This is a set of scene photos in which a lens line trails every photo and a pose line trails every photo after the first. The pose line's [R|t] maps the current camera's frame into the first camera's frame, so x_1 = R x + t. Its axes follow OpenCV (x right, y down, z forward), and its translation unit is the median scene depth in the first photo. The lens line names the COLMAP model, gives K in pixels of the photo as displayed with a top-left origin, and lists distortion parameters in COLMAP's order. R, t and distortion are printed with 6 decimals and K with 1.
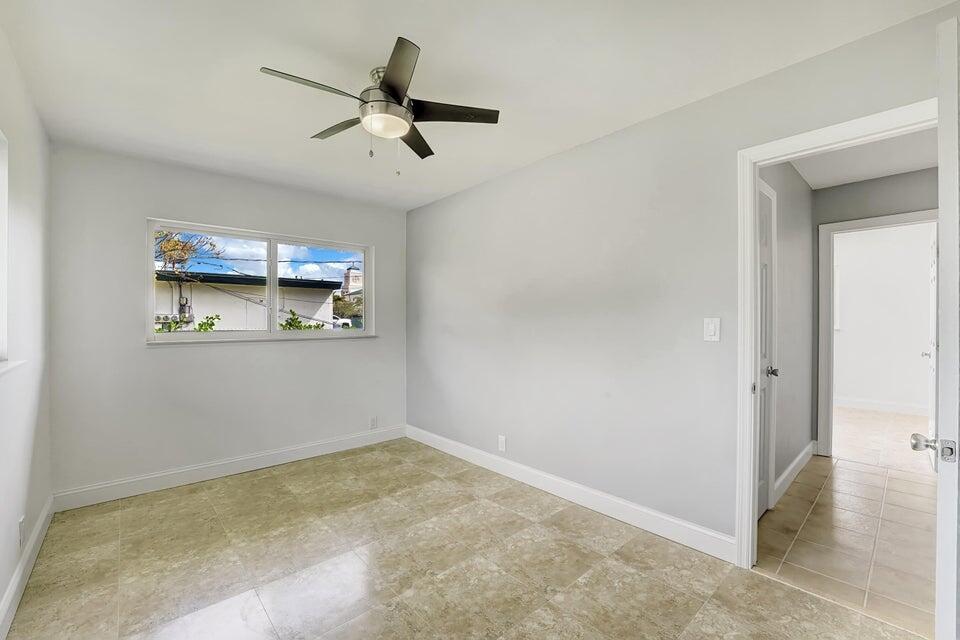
lens RADIAL K [[396.9, 0, 478.9], [0, 396.9, 324.3], [0, 0, 1]] dist [-0.013588, 0.001011]
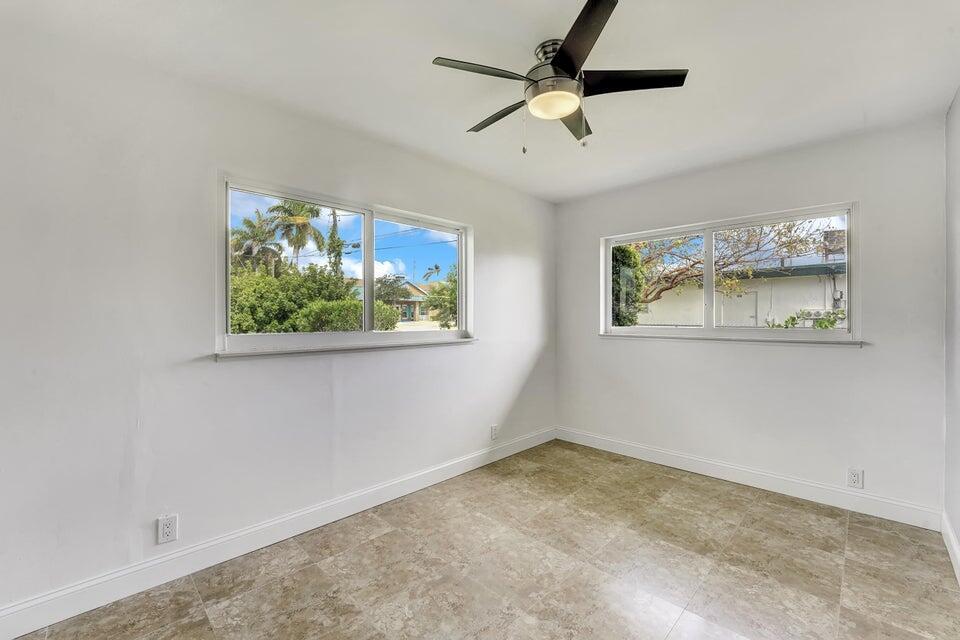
lens RADIAL K [[396.9, 0, 477.7], [0, 396.9, 320.3], [0, 0, 1]] dist [-0.013588, 0.001011]
pose [[0.072270, 0.005003, -0.997373, 0.420753], [-0.006101, 0.999971, 0.004574, -0.000849], [0.997366, 0.005754, 0.072298, 0.488308]]
